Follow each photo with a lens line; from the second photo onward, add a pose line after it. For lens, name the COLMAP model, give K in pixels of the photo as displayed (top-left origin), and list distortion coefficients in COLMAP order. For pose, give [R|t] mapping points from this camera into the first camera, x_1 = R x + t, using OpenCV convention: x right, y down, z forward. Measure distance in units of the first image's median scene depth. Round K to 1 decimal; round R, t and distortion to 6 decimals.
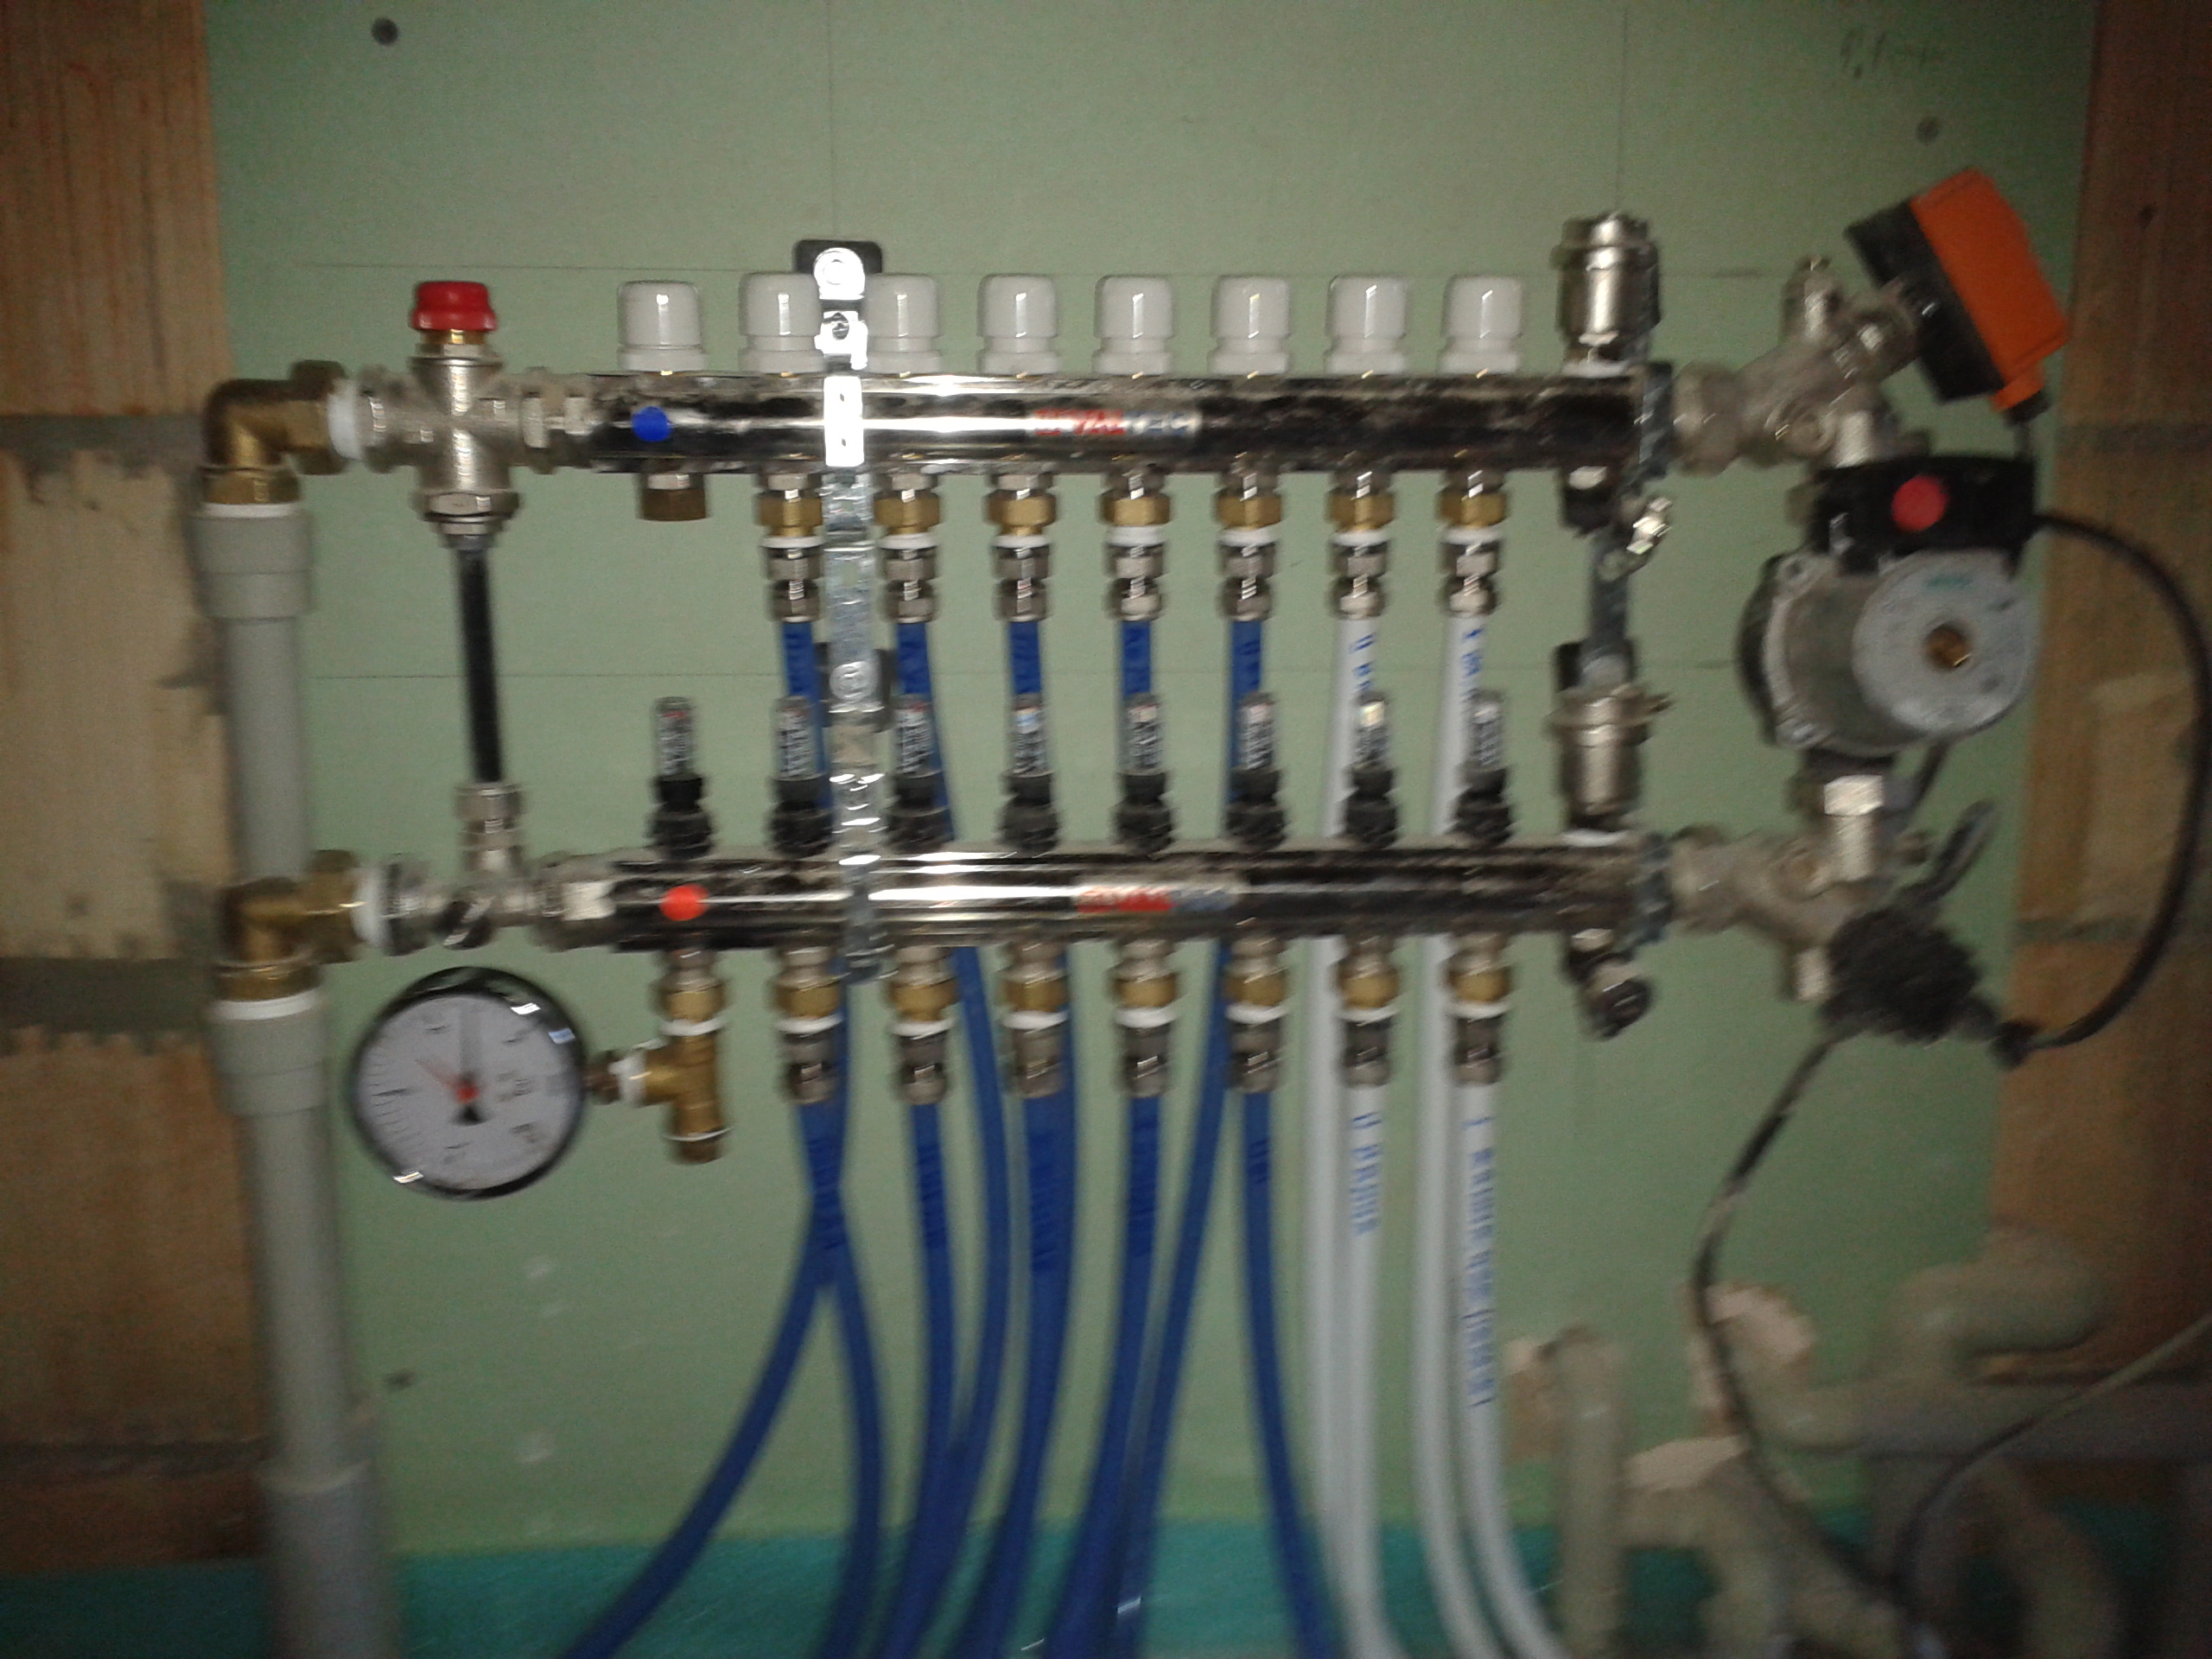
lens RADIAL K [[2172.5, 0, 1103.8], [0, 2172.5, 792.7], [0, 0, 1]] dist [0.231125, -0.524250]
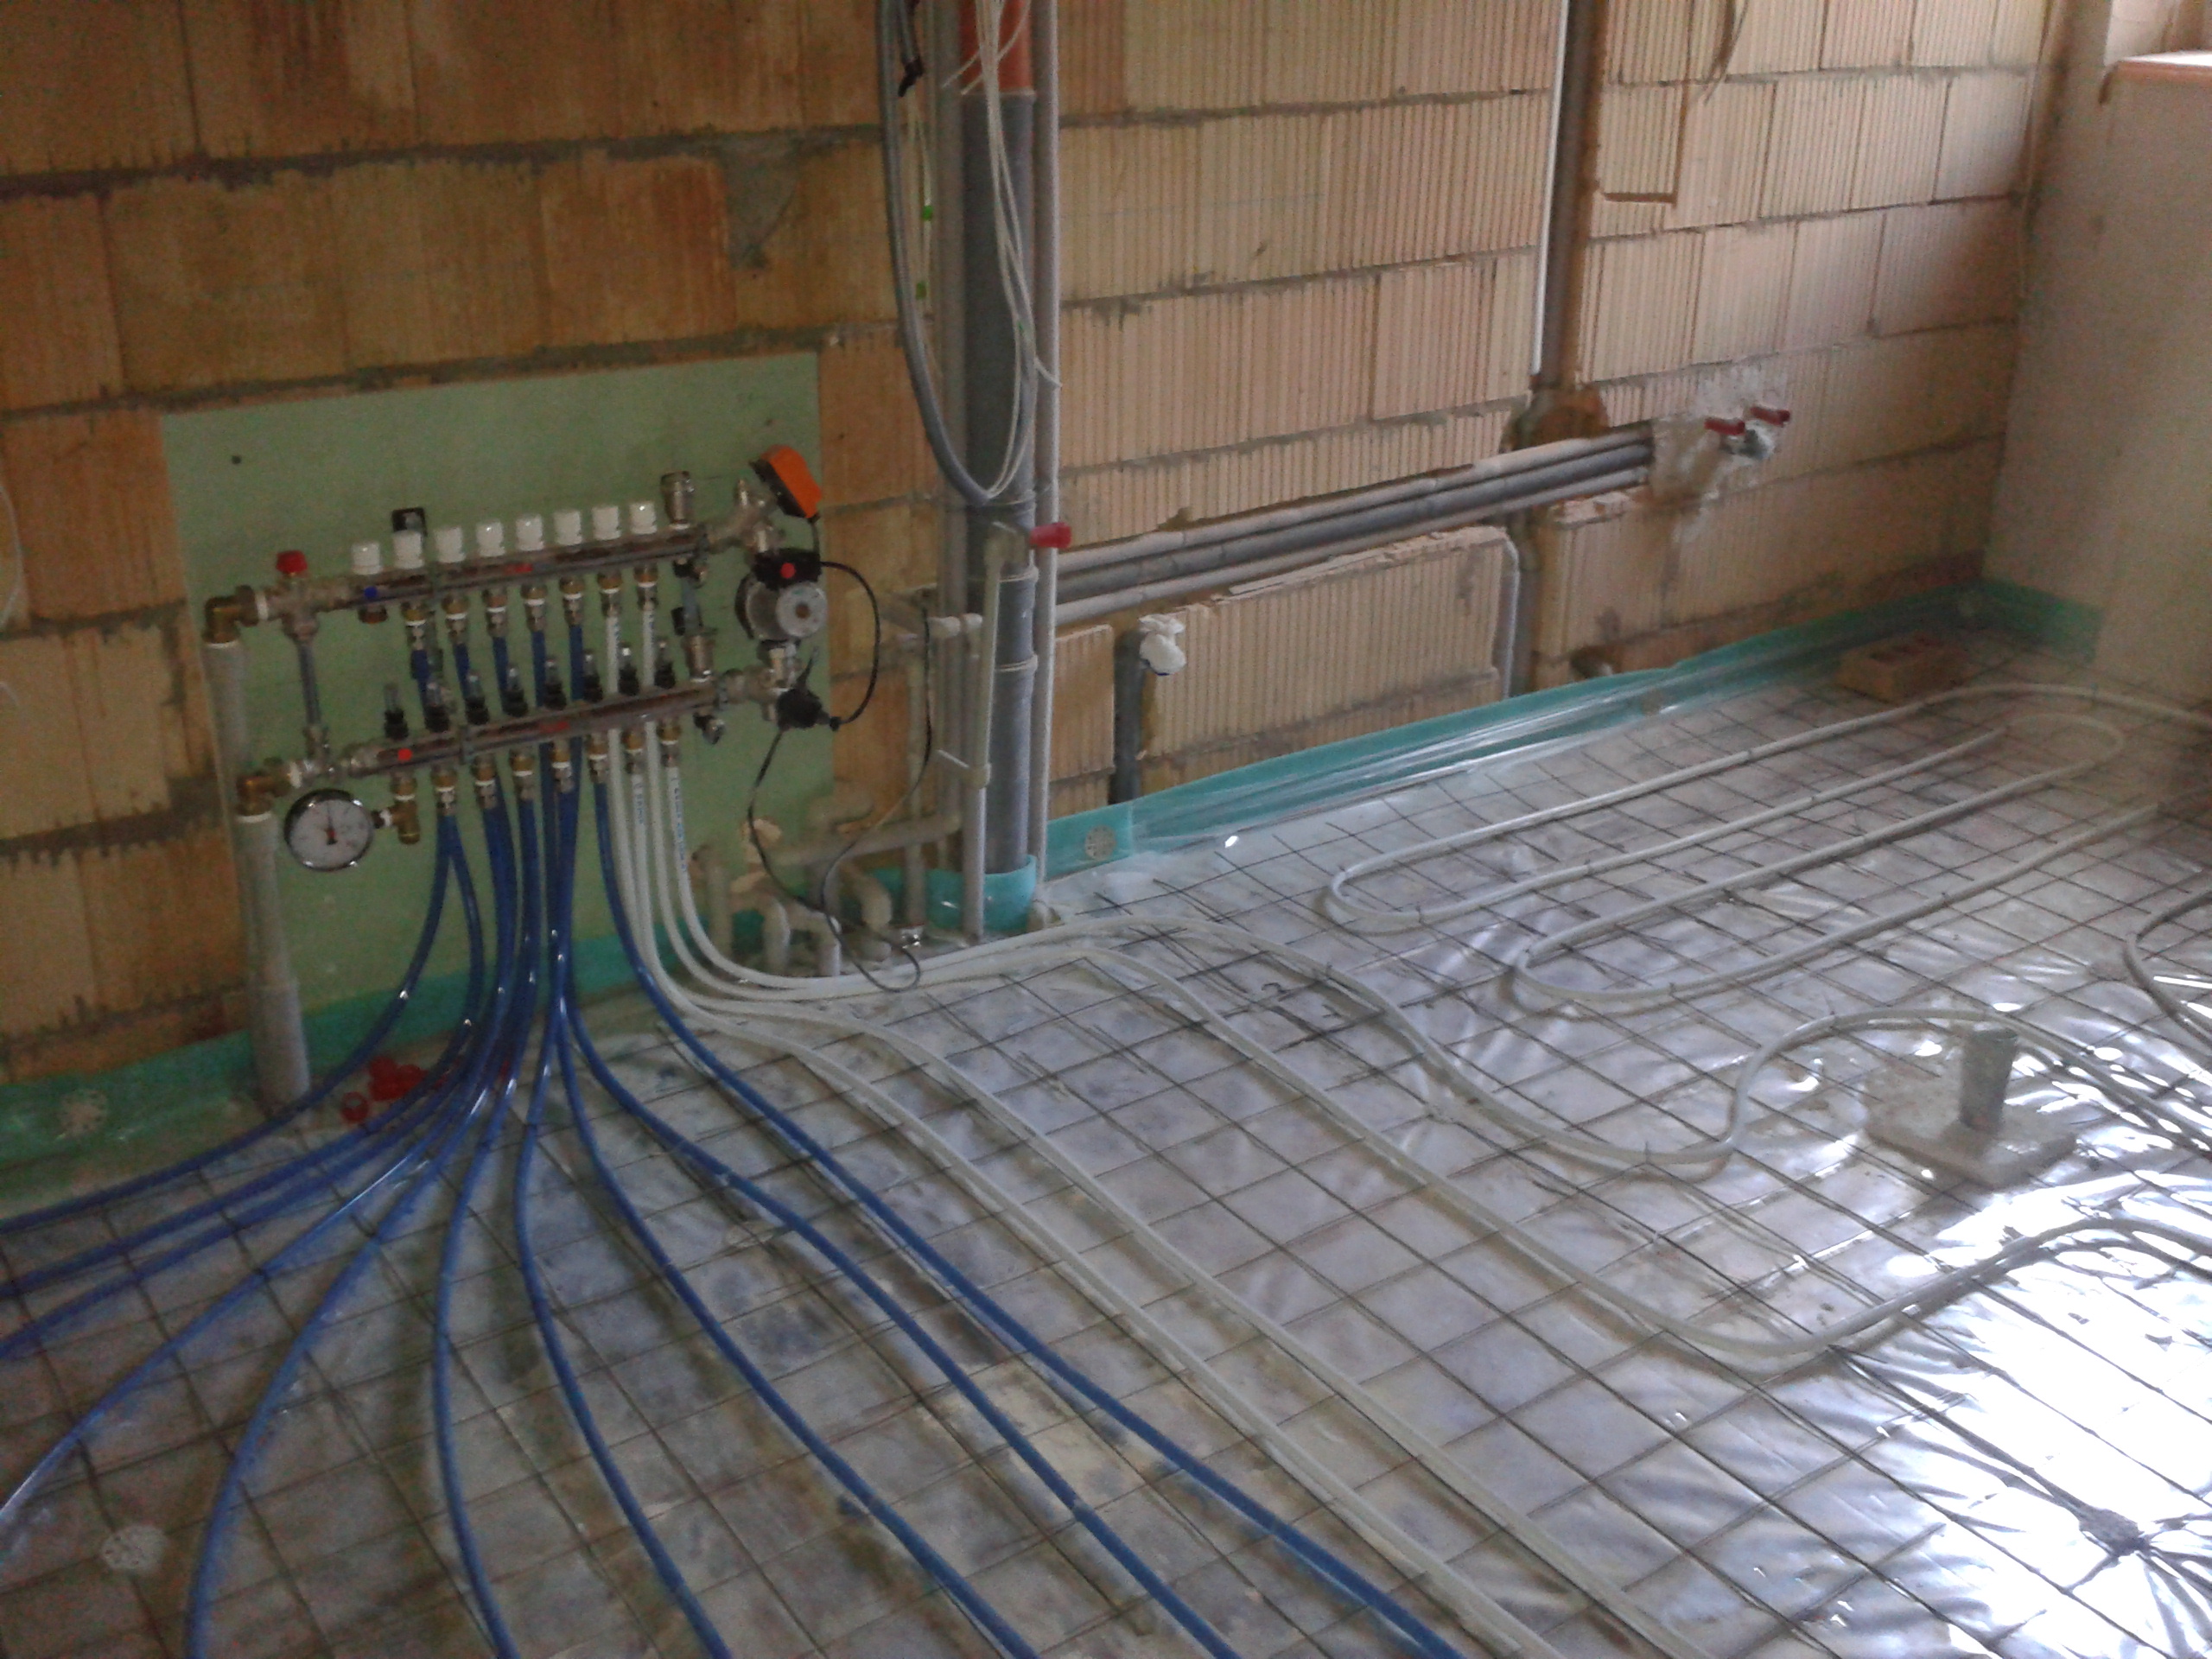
lens RADIAL K [[2257.3, 0, 1106.0], [0, 2257.3, 829.5], [0, 0, 1]] dist [0.052633, -0.148179]
pose [[0.862019, -0.190622, 0.469666, -0.786564], [0.099321, 0.972150, 0.212272, -0.380186], [-0.497050, -0.136335, 0.856945, -1.940764]]
